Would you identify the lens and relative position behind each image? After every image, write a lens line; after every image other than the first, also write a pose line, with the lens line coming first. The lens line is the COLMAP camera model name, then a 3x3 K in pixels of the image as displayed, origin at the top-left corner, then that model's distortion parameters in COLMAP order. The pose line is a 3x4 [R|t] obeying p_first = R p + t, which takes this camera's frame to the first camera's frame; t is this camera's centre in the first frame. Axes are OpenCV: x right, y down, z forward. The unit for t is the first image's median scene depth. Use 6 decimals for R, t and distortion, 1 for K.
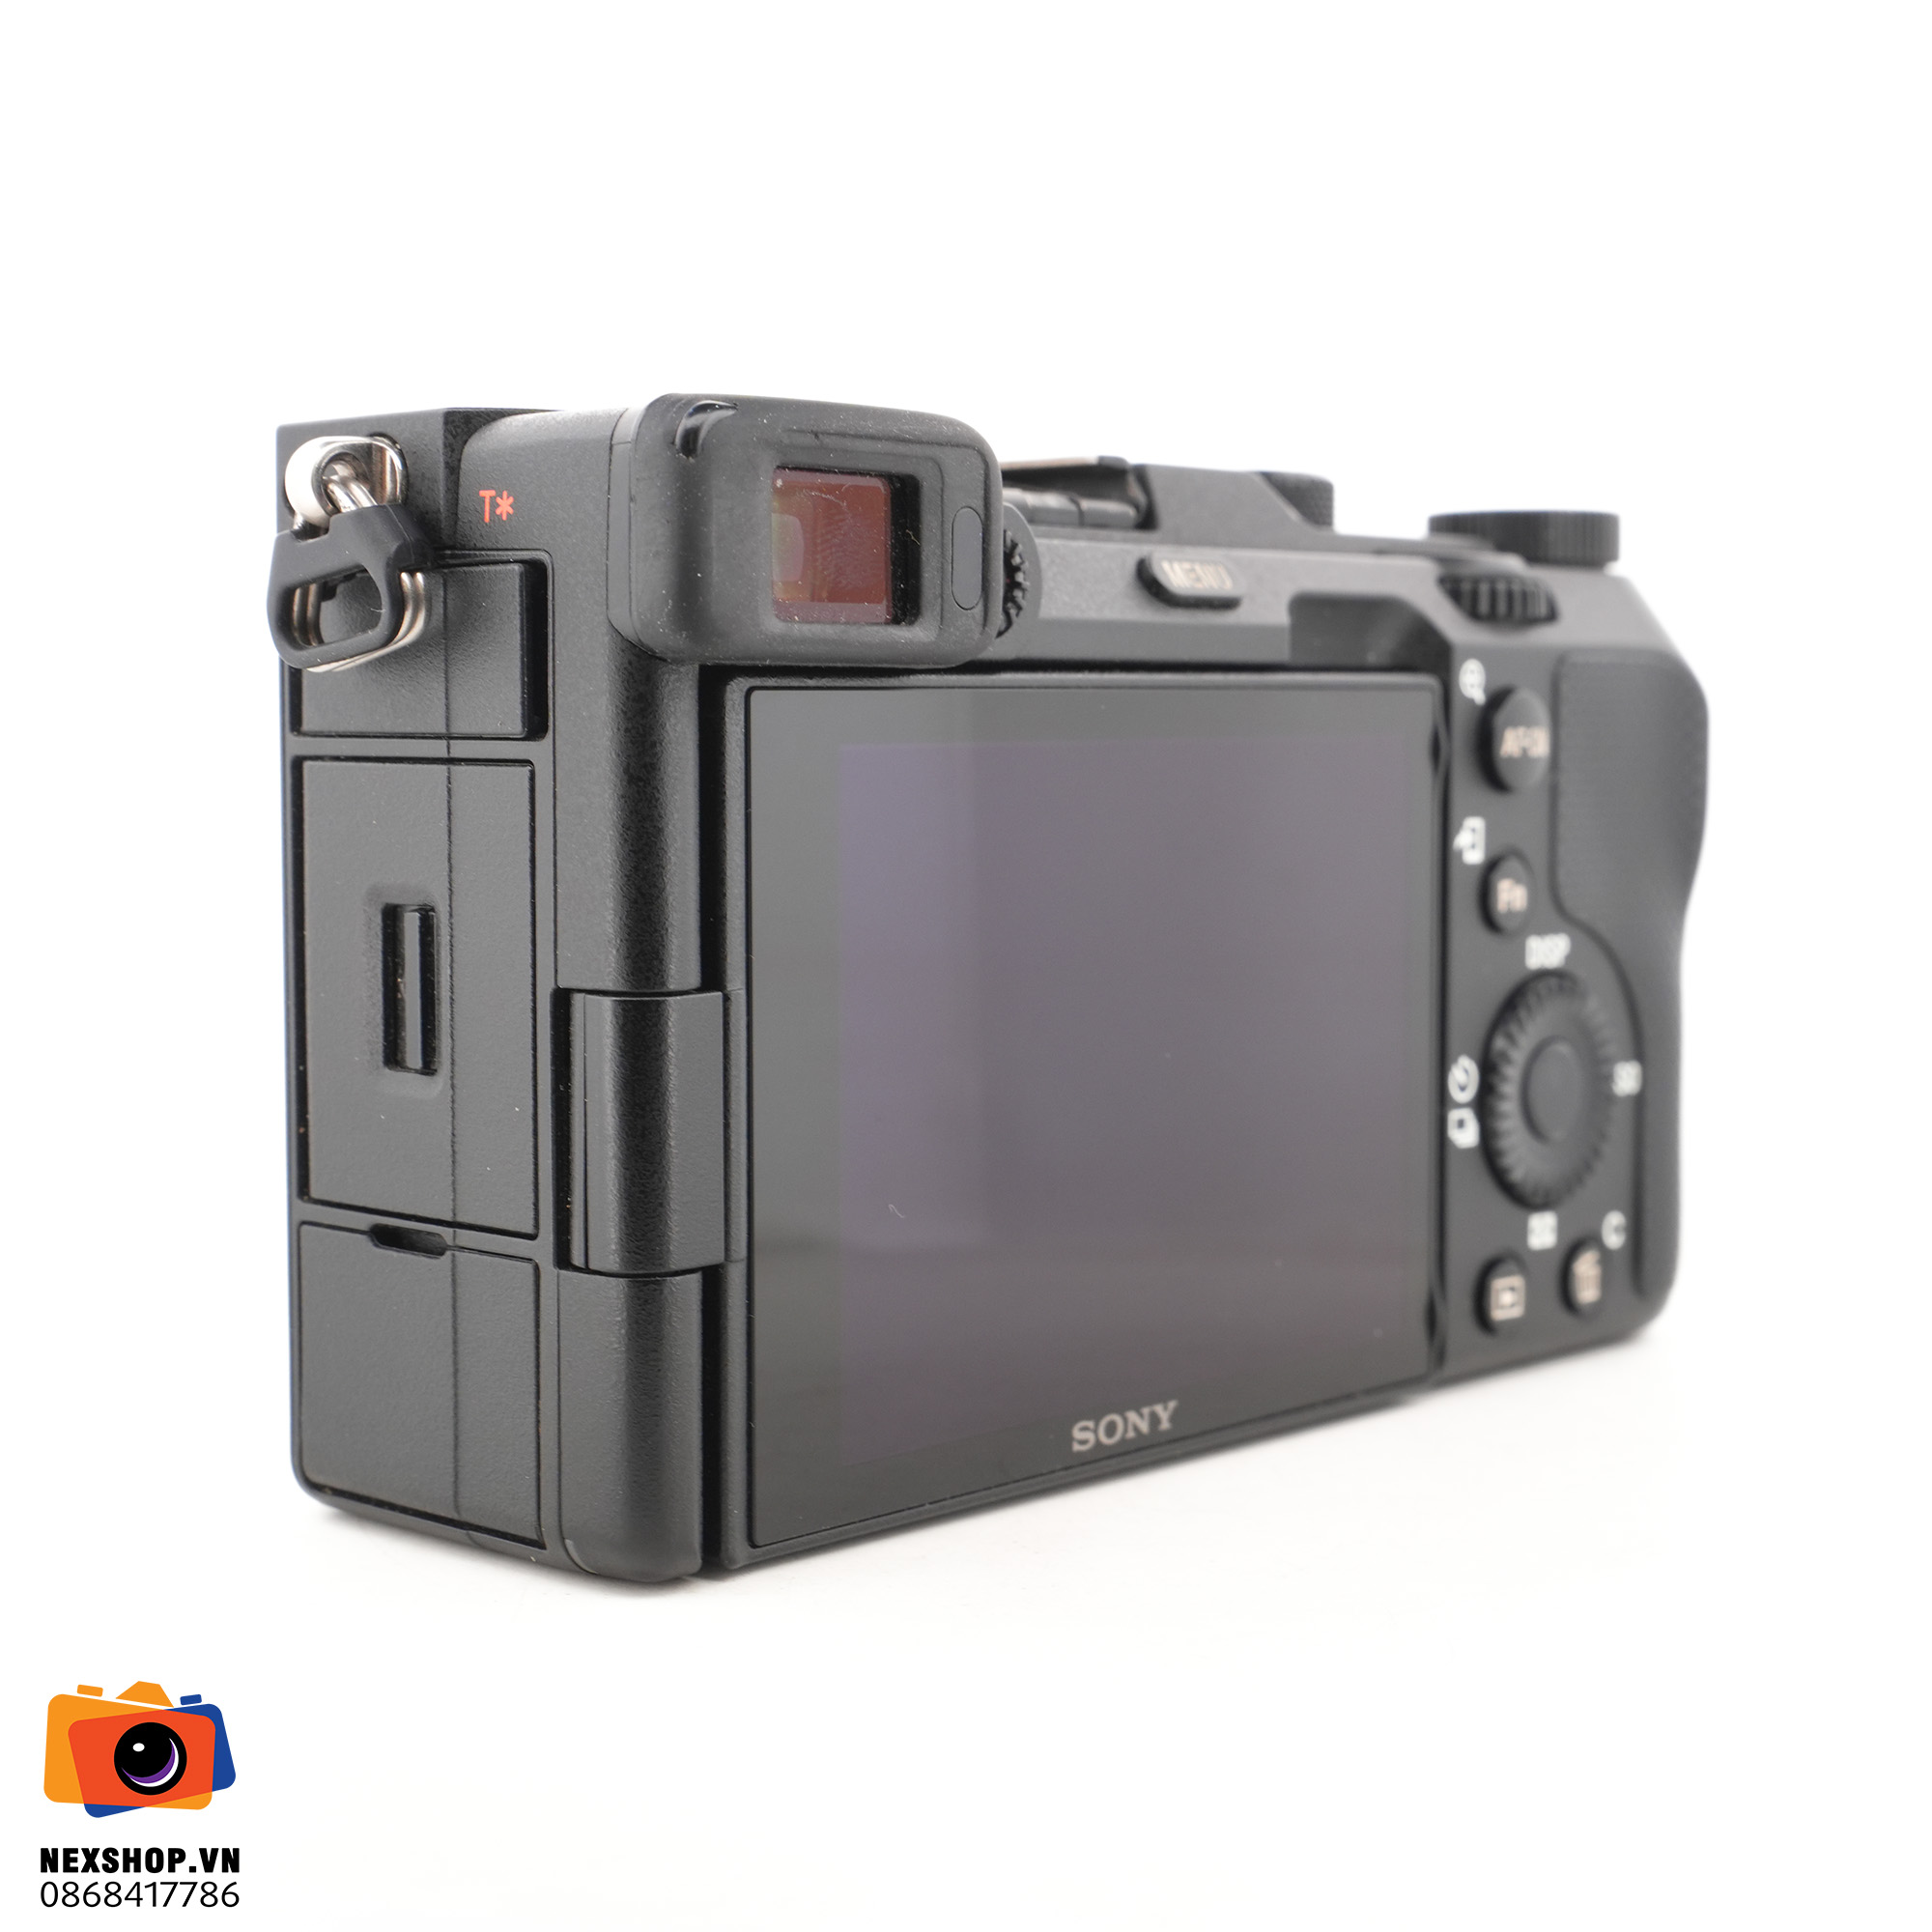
lens RADIAL K [[3316.8, 0, 968.6], [0, 3316.8, 956.9], [0, 0, 1]] dist [0.098480, 0.000000]
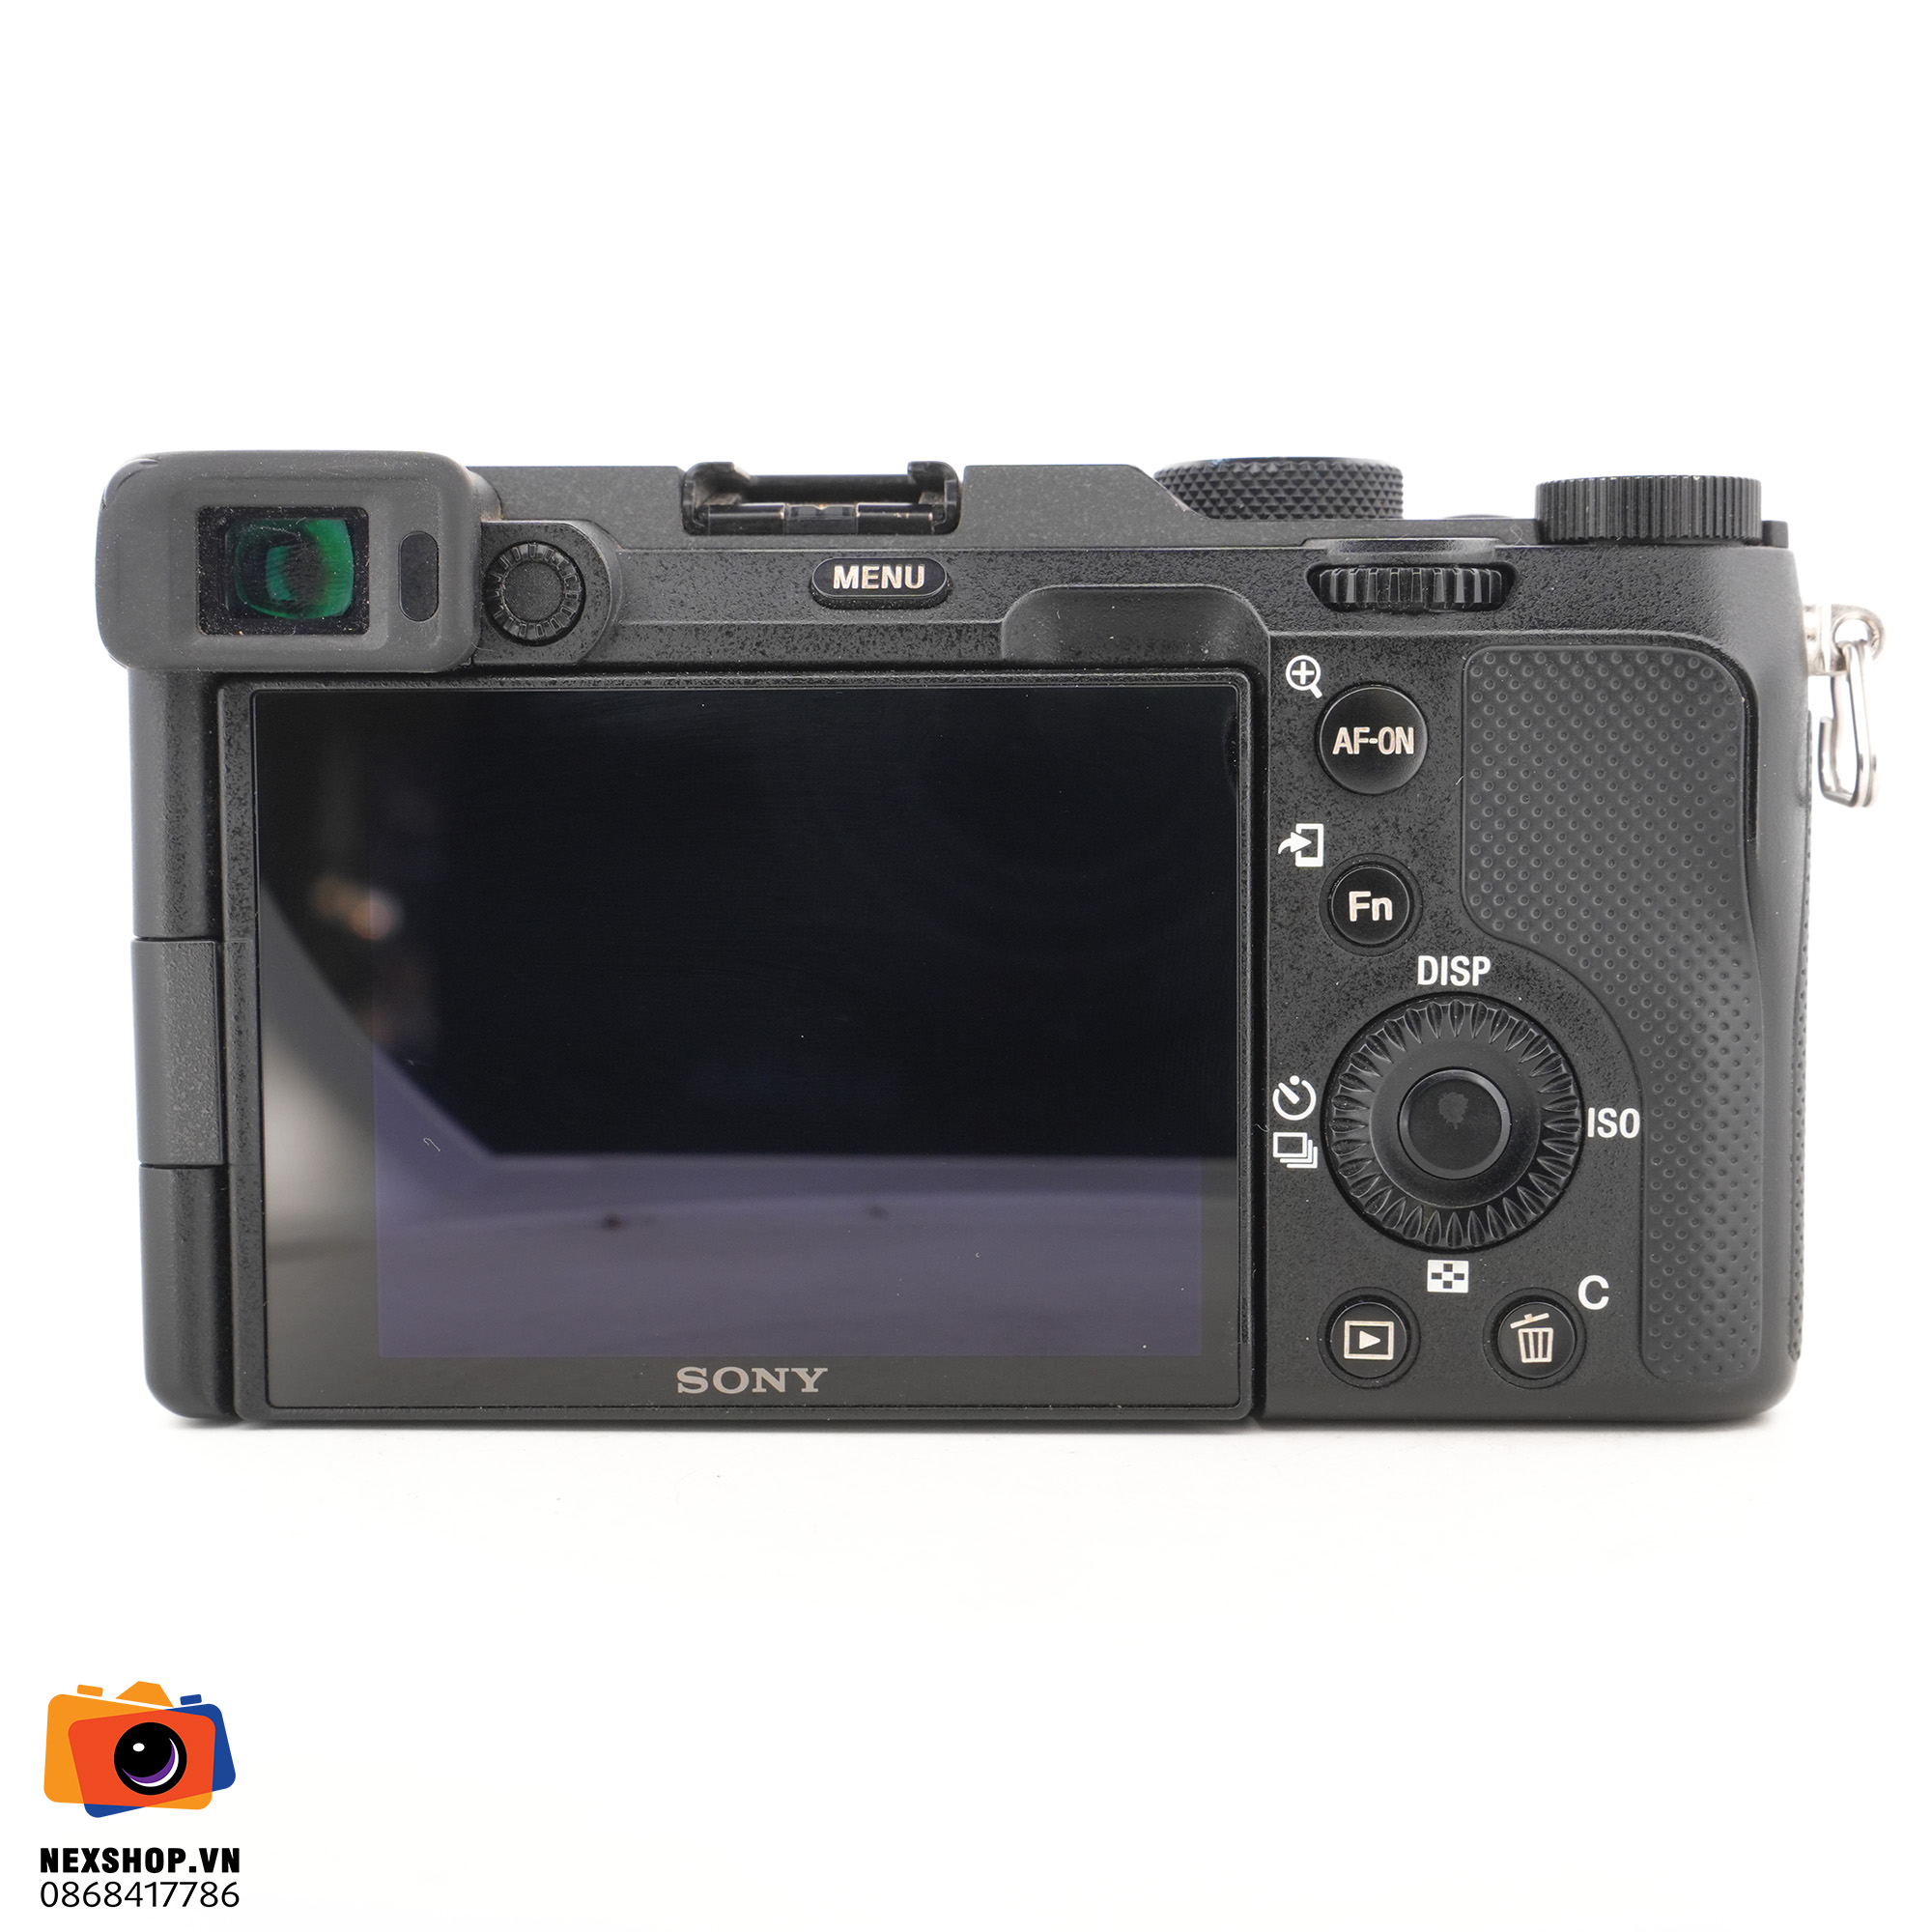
lens RADIAL K [[3316.8, 0, 960.0], [0, 3316.8, 978.2], [0, 0, 1]] dist [0.098480, 0.000000]
pose [[0.659548, 0.050296, -0.749978, 0.795059], [-0.051339, 0.998443, 0.021811, -0.012999], [0.749907, 0.024118, 0.661103, 0.307348]]
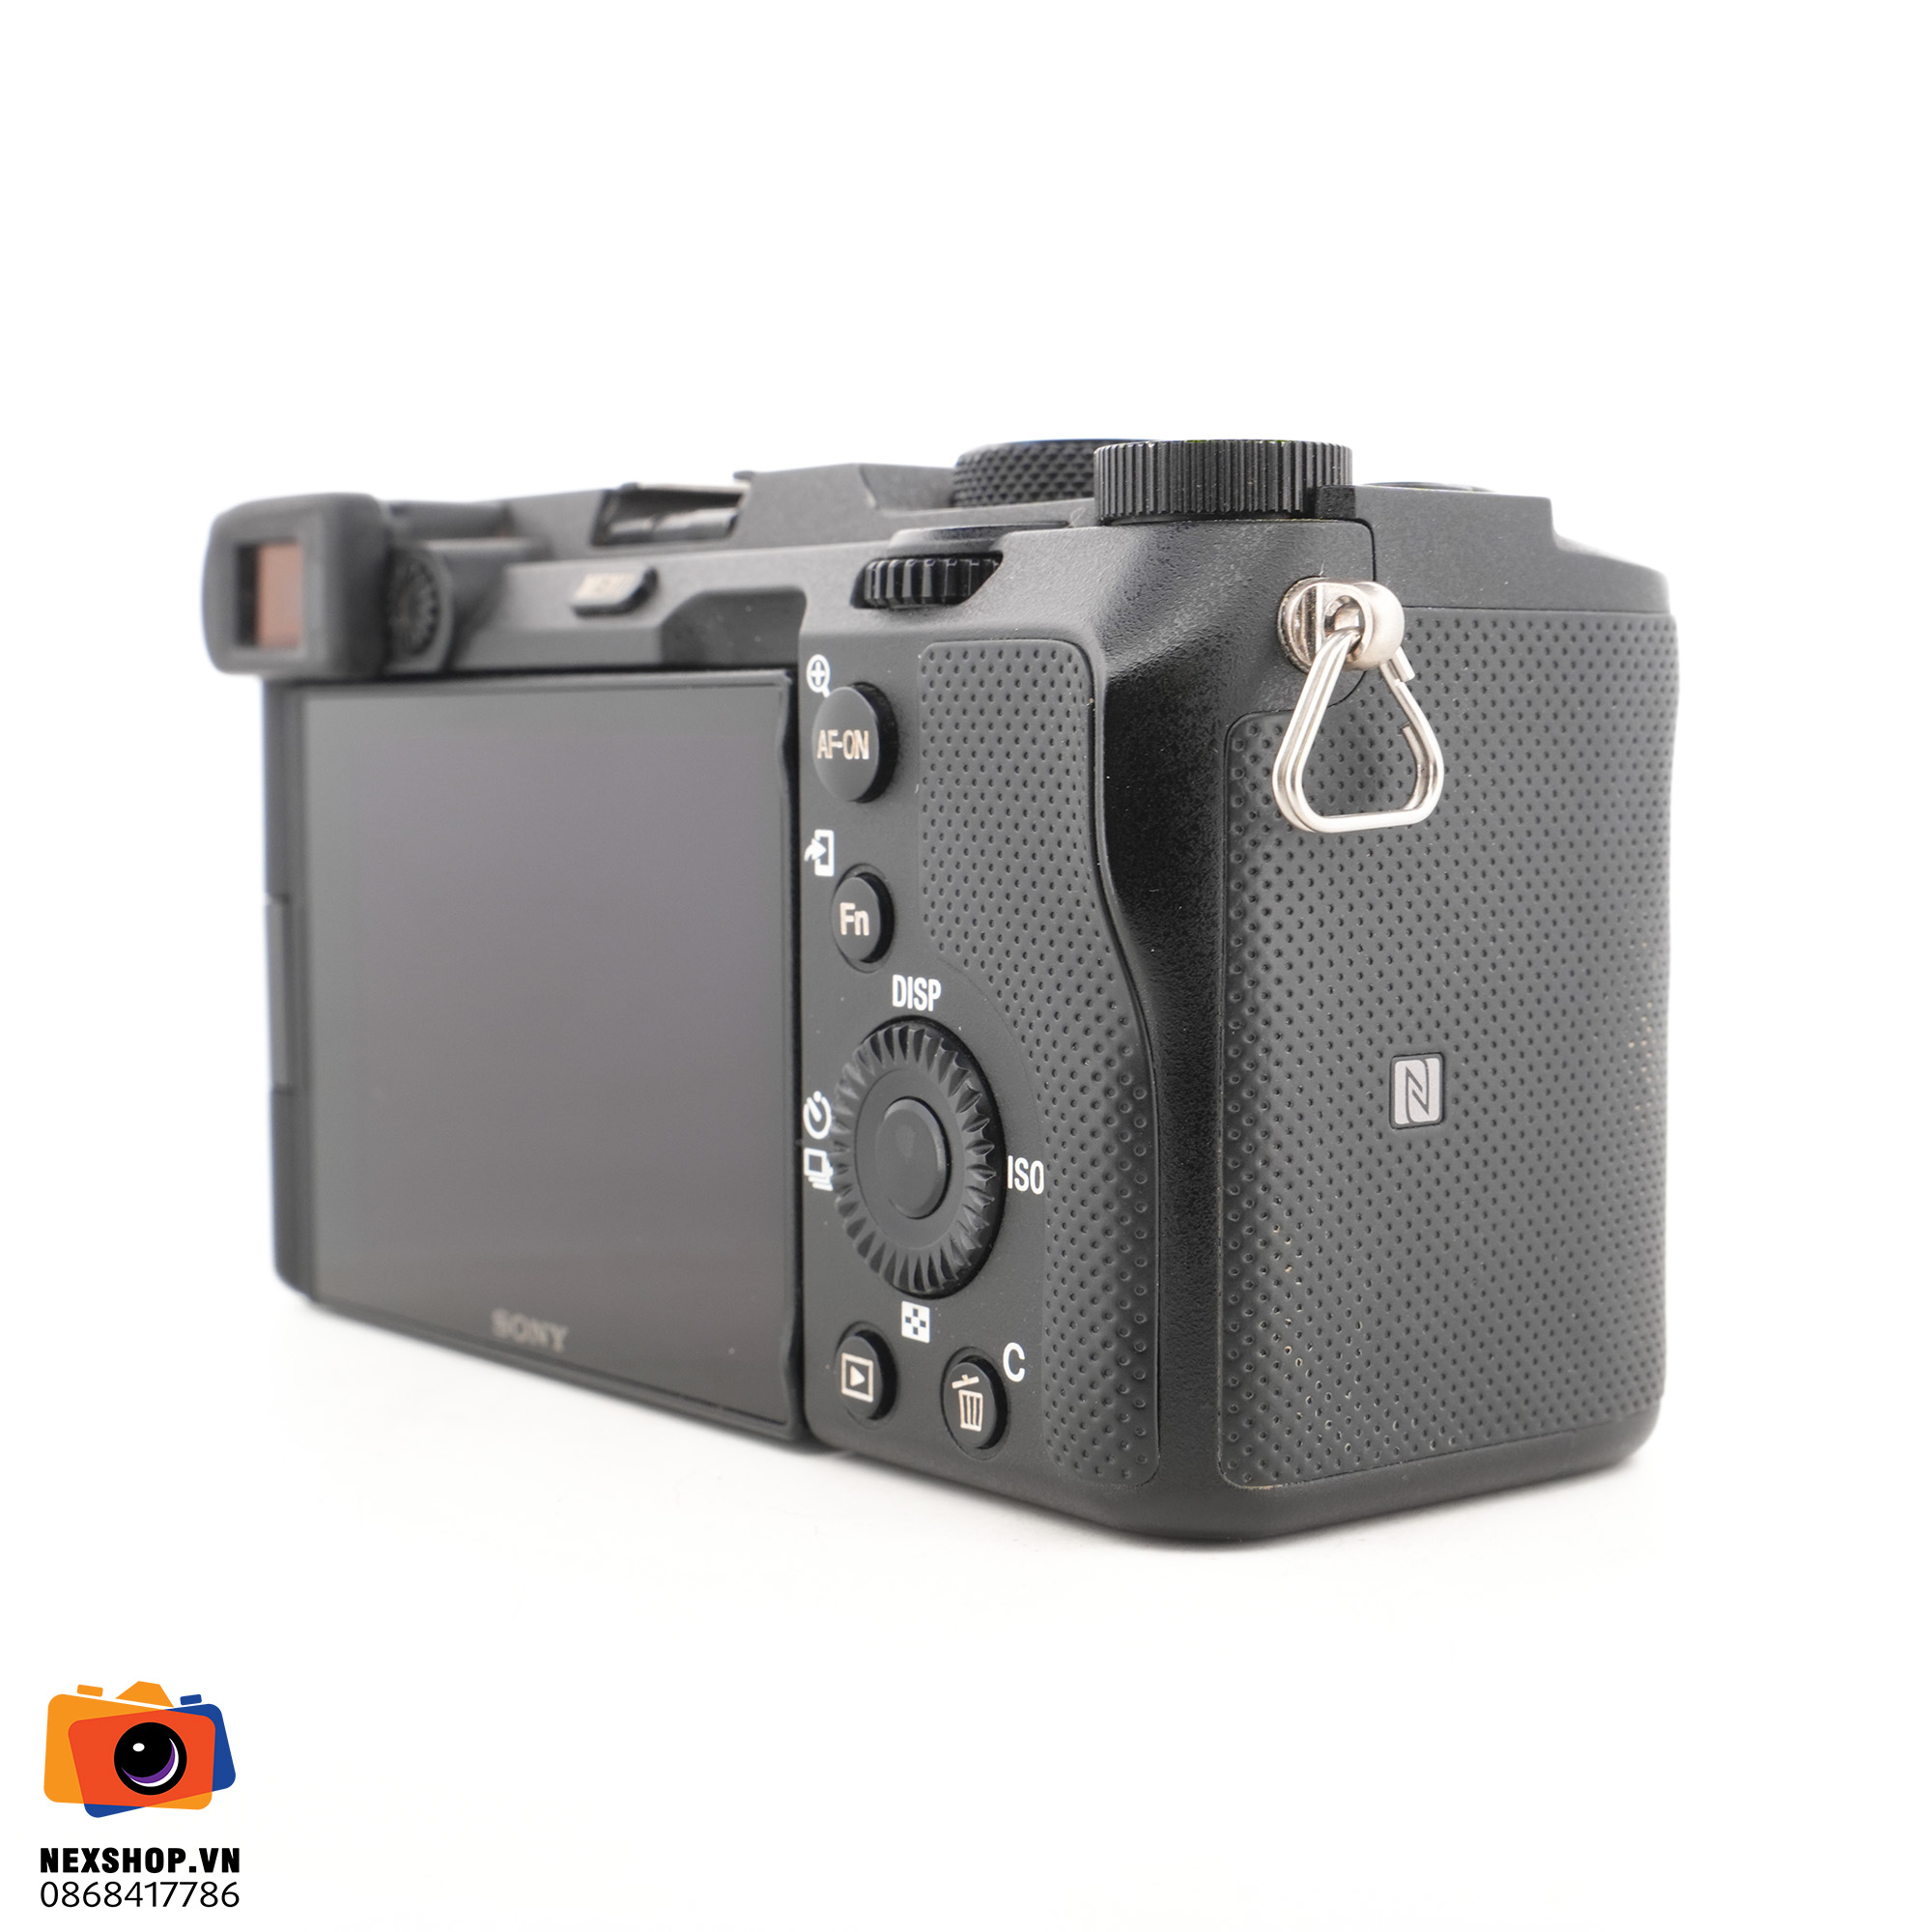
lens RADIAL K [[3316.8, 0, 969.7], [0, 3316.8, 965.8], [0, 0, 1]] dist [0.098480, 0.000000]
pose [[-0.148637, 0.073738, -0.986139, 1.037686], [-0.068931, 0.994018, 0.084717, -0.083811], [0.986486, 0.080568, -0.142665, 1.173220]]
